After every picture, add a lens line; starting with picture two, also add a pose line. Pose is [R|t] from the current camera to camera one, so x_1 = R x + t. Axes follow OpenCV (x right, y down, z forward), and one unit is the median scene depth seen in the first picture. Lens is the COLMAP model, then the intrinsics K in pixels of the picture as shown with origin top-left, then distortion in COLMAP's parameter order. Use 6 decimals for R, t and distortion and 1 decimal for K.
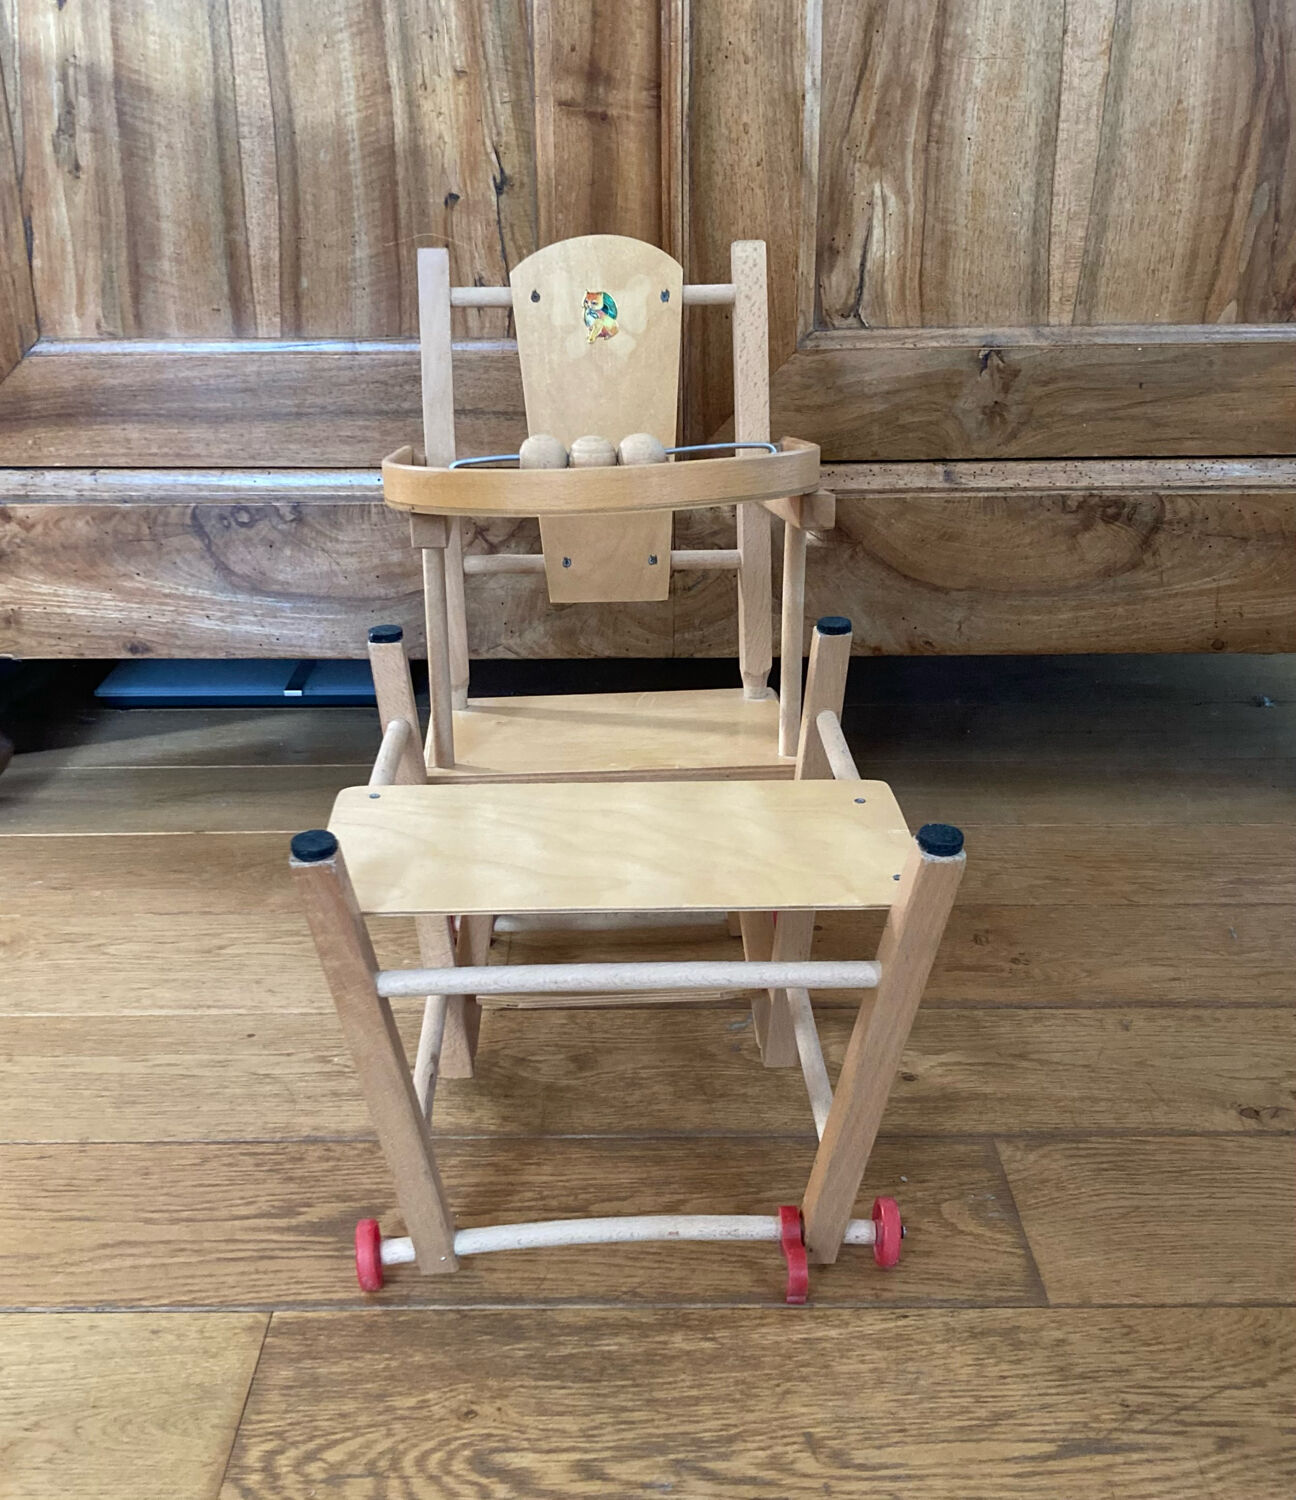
lens RADIAL K [[1765.3, 0, 612.1], [0, 1765.3, 820.4], [0, 0, 1]] dist [0.003295, 0.000000]
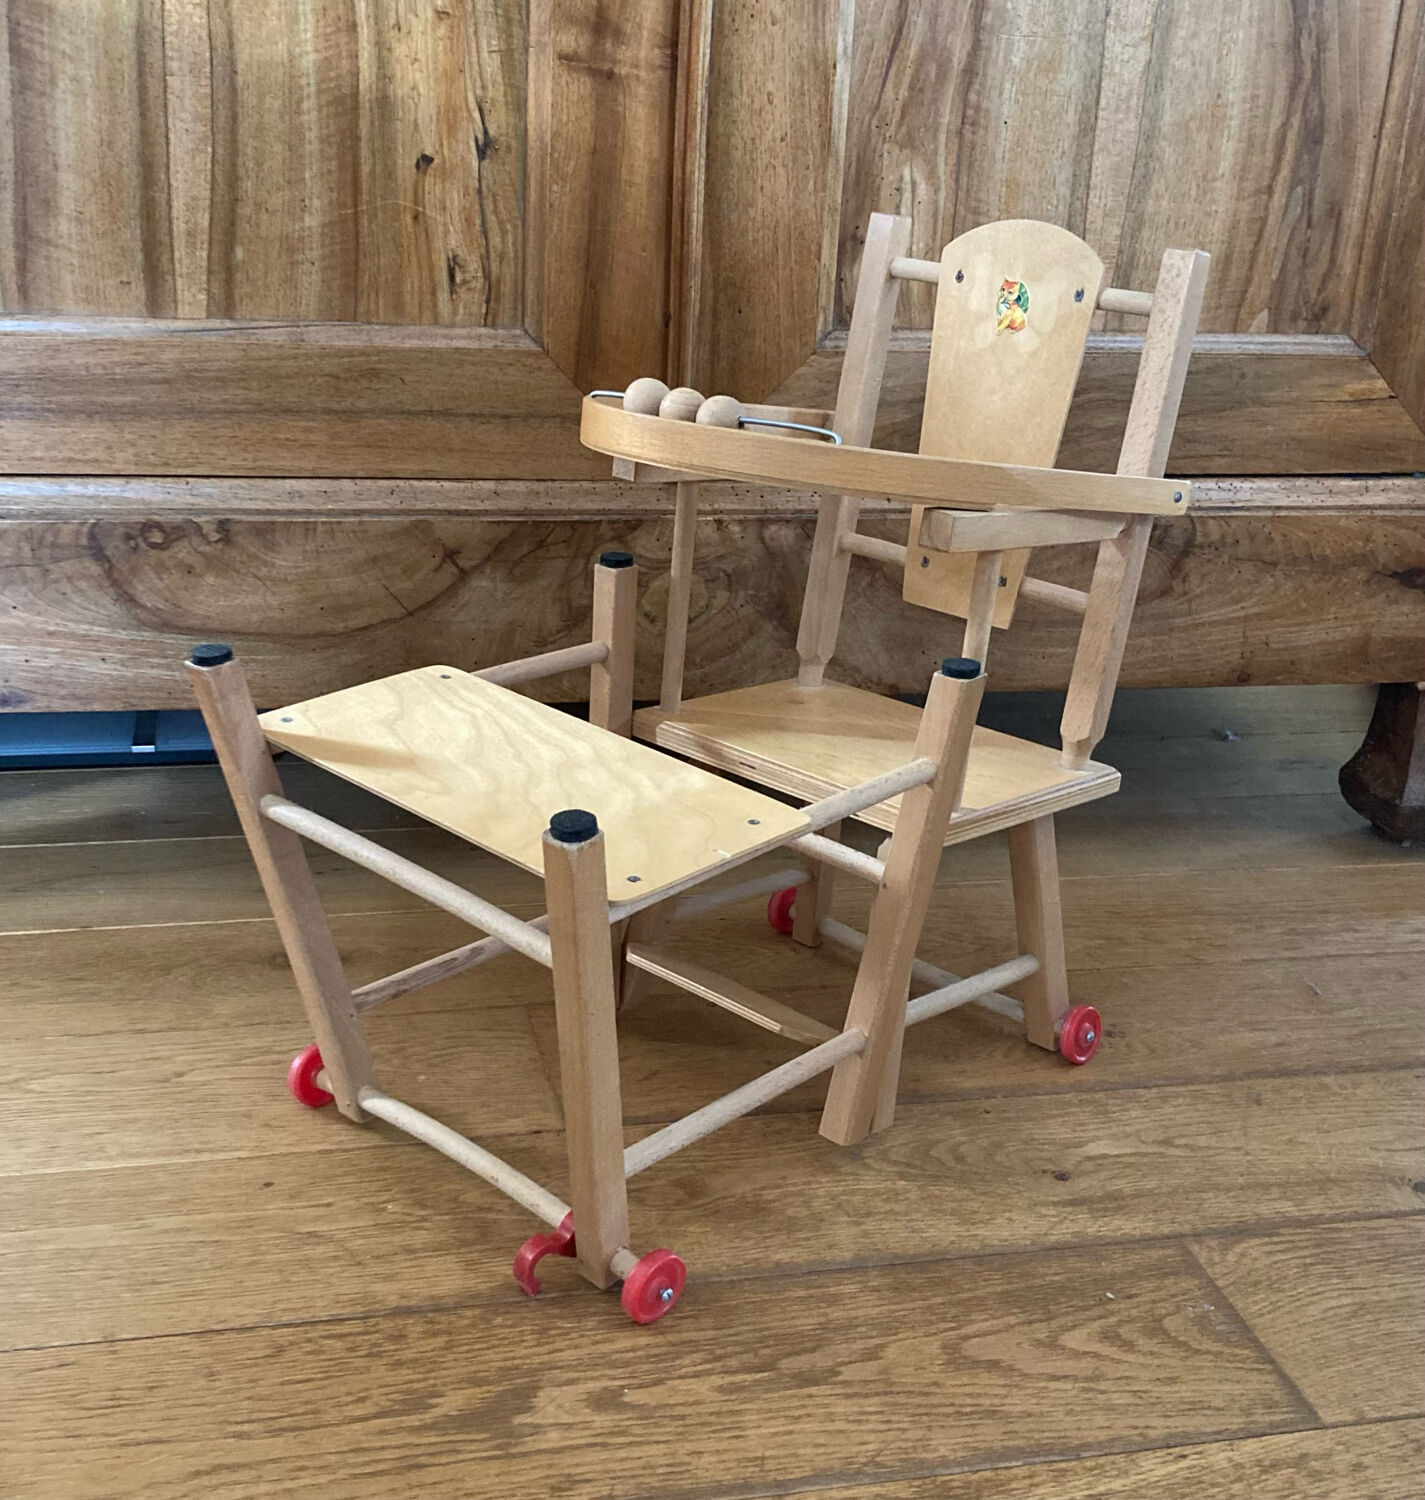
lens RADIAL K [[2003.3, 0, 712.5], [0, 2003.3, 798.8], [0, 0, 1]] dist [0.007264, 0.000000]
pose [[0.969698, -0.028913, 0.242589, -0.198098], [0.037167, 0.998873, -0.029520, -0.016176], [-0.241462, 0.037642, 0.969680, 0.055033]]
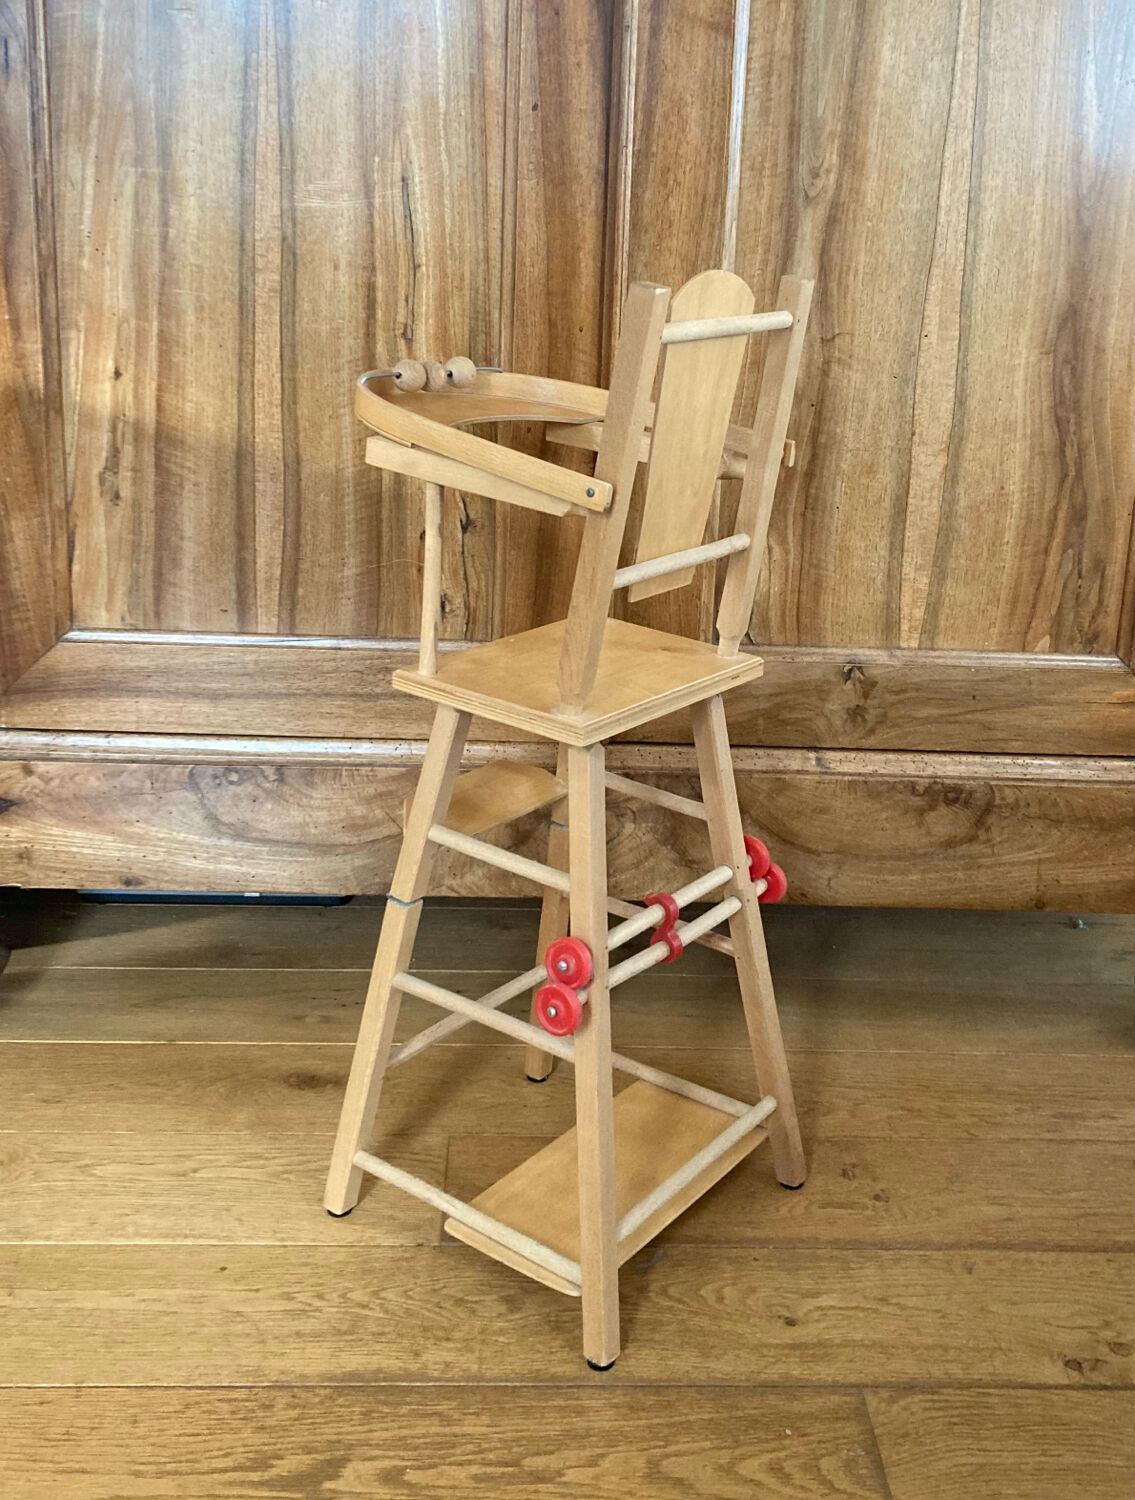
lens RADIAL K [[1625.0, 0, 599.5], [0, 1625.0, 598.4], [0, 0, 1]] dist [0.027497, 0.000000]
pose [[0.997306, 0.037911, 0.062803, -0.038388], [-0.027337, 0.986511, -0.161397, -0.127166], [-0.068075, 0.159246, 0.984889, -0.121438]]
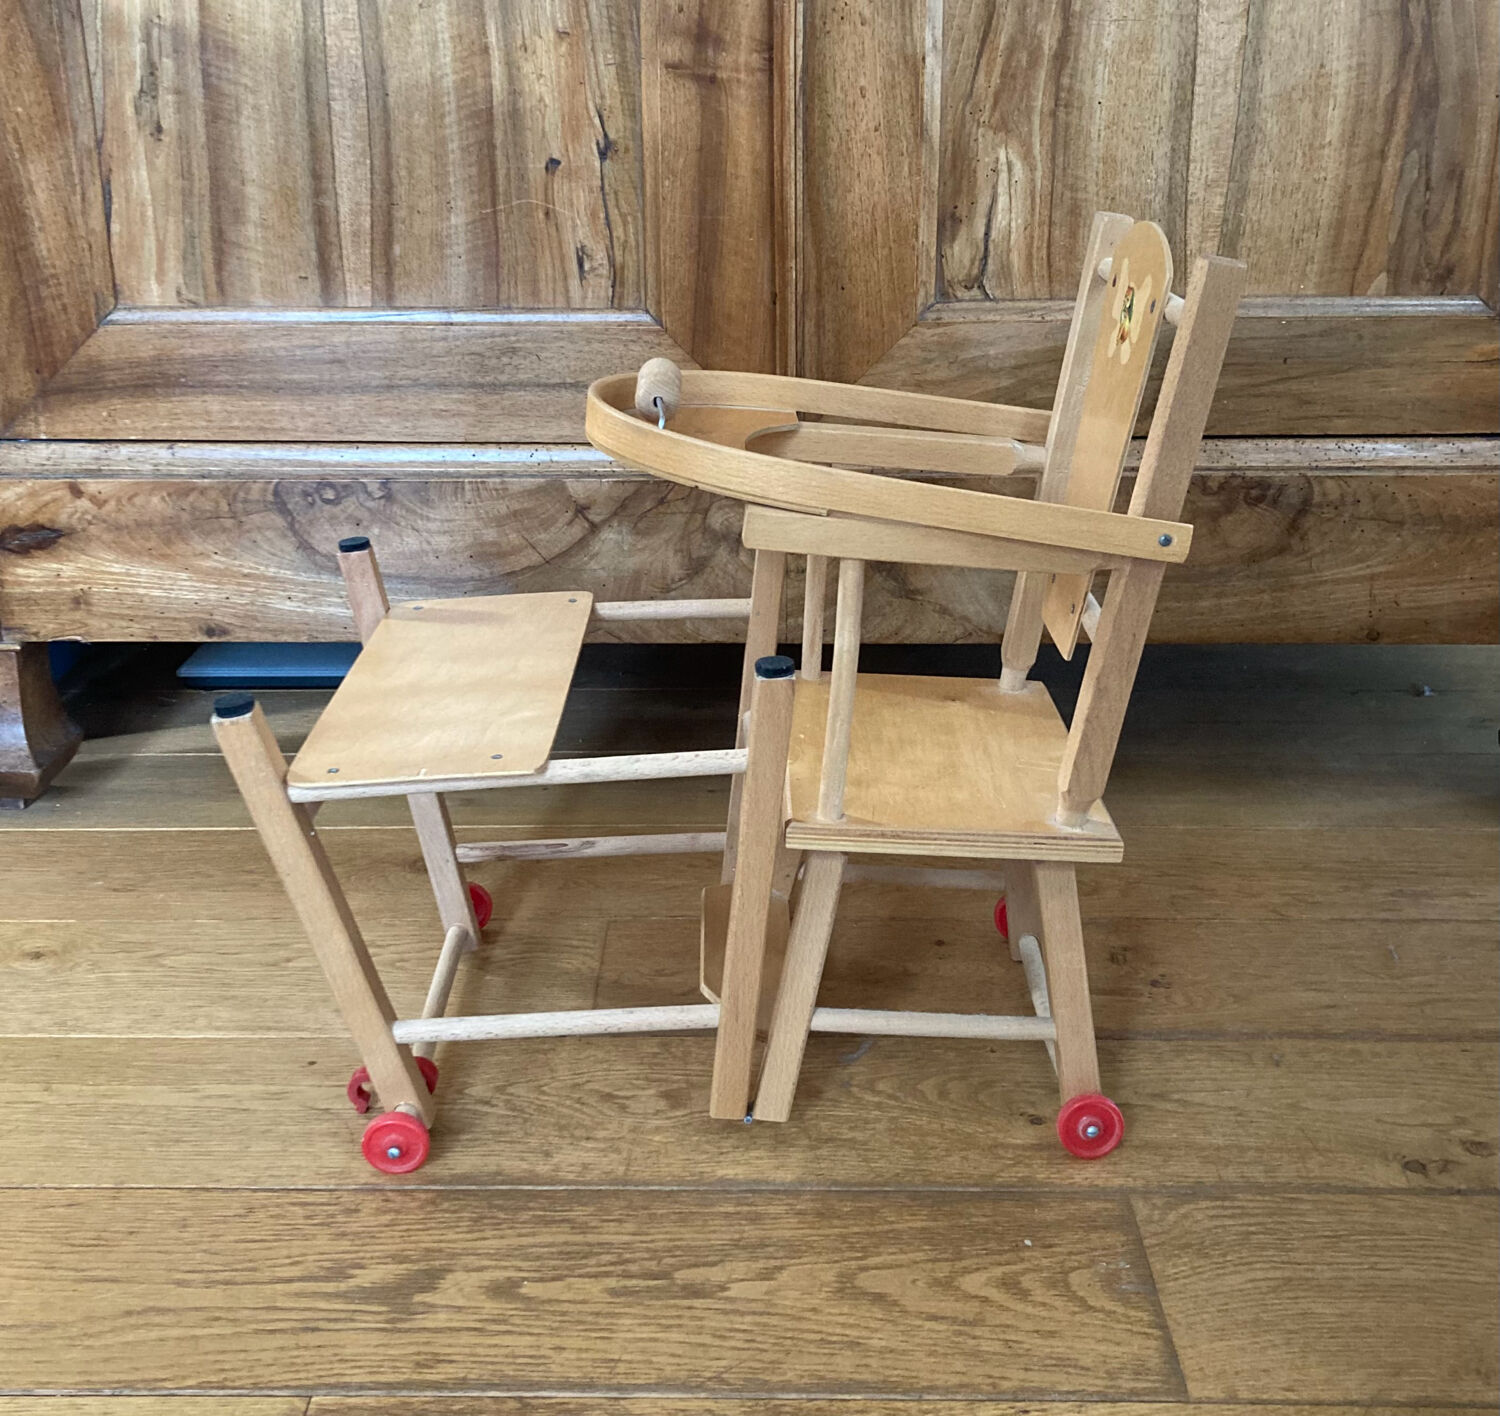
lens RADIAL K [[1818.1, 0, 730.3], [0, 1818.1, 658.8], [0, 0, 1]] dist [0.007215, 0.000000]
pose [[0.999899, 0.006782, -0.012470, 0.018572], [-0.007616, 0.997650, -0.068095, -0.021040], [0.011979, 0.068183, 0.997601, 0.045341]]
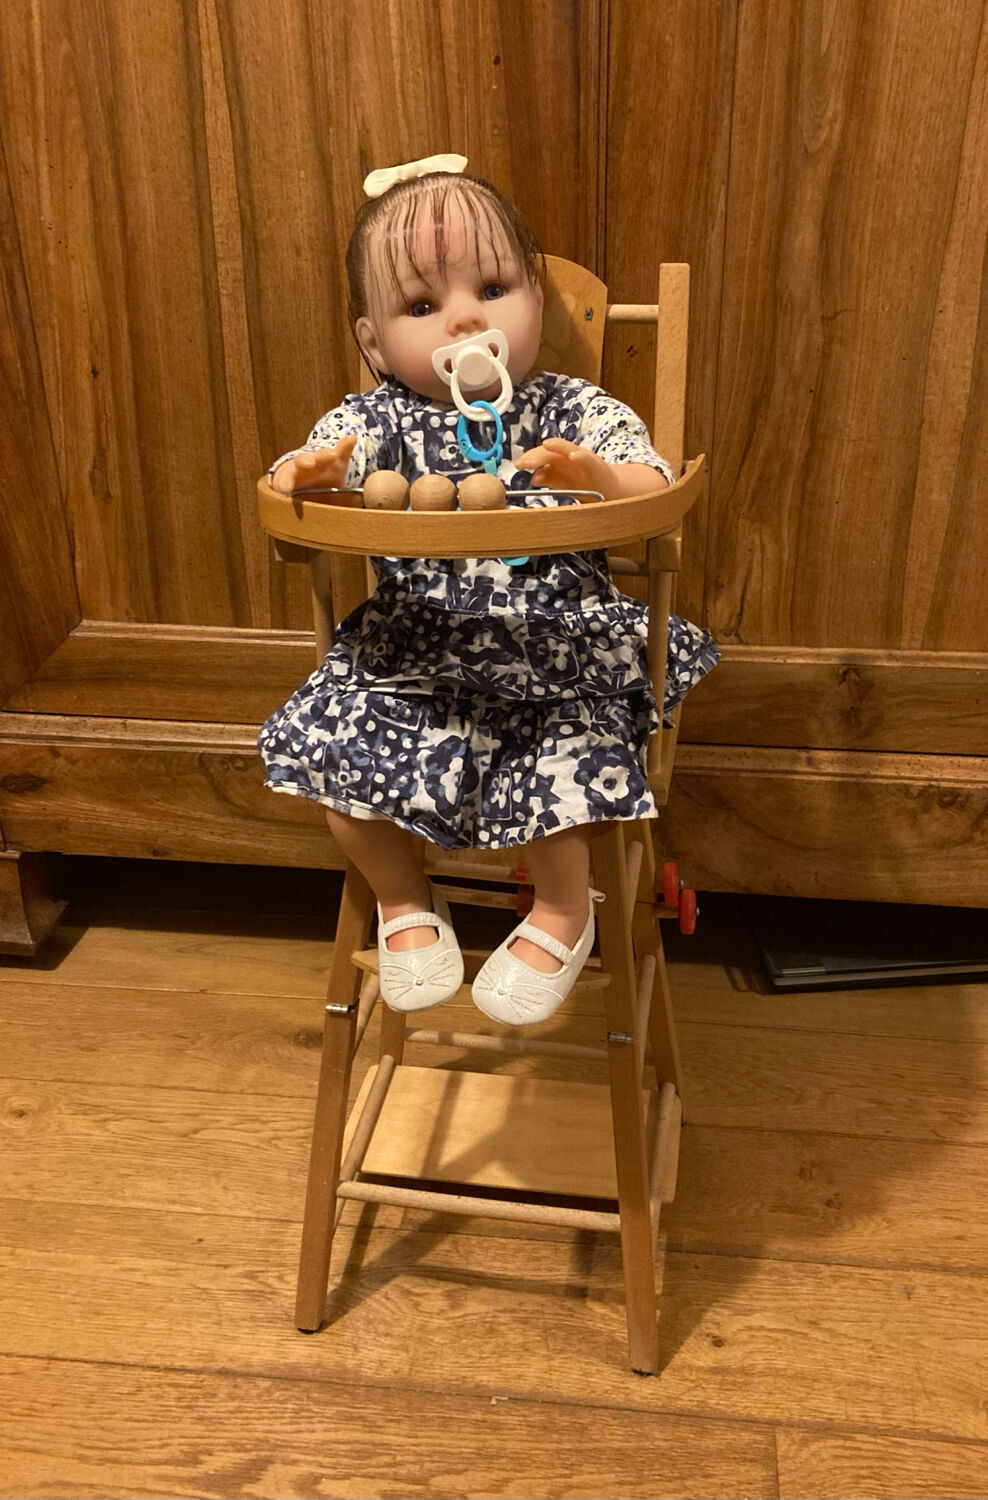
lens RADIAL K [[1353.5, 0, 527.9], [0, 1353.5, 759.7], [0, 0, 1]] dist [0.009258, 0.016193]
pose [[0.994848, 0.051881, -0.087092, 0.082806], [-0.046947, 0.997225, 0.057773, -0.252659], [0.089848, -0.053386, 0.994524, 0.067441]]
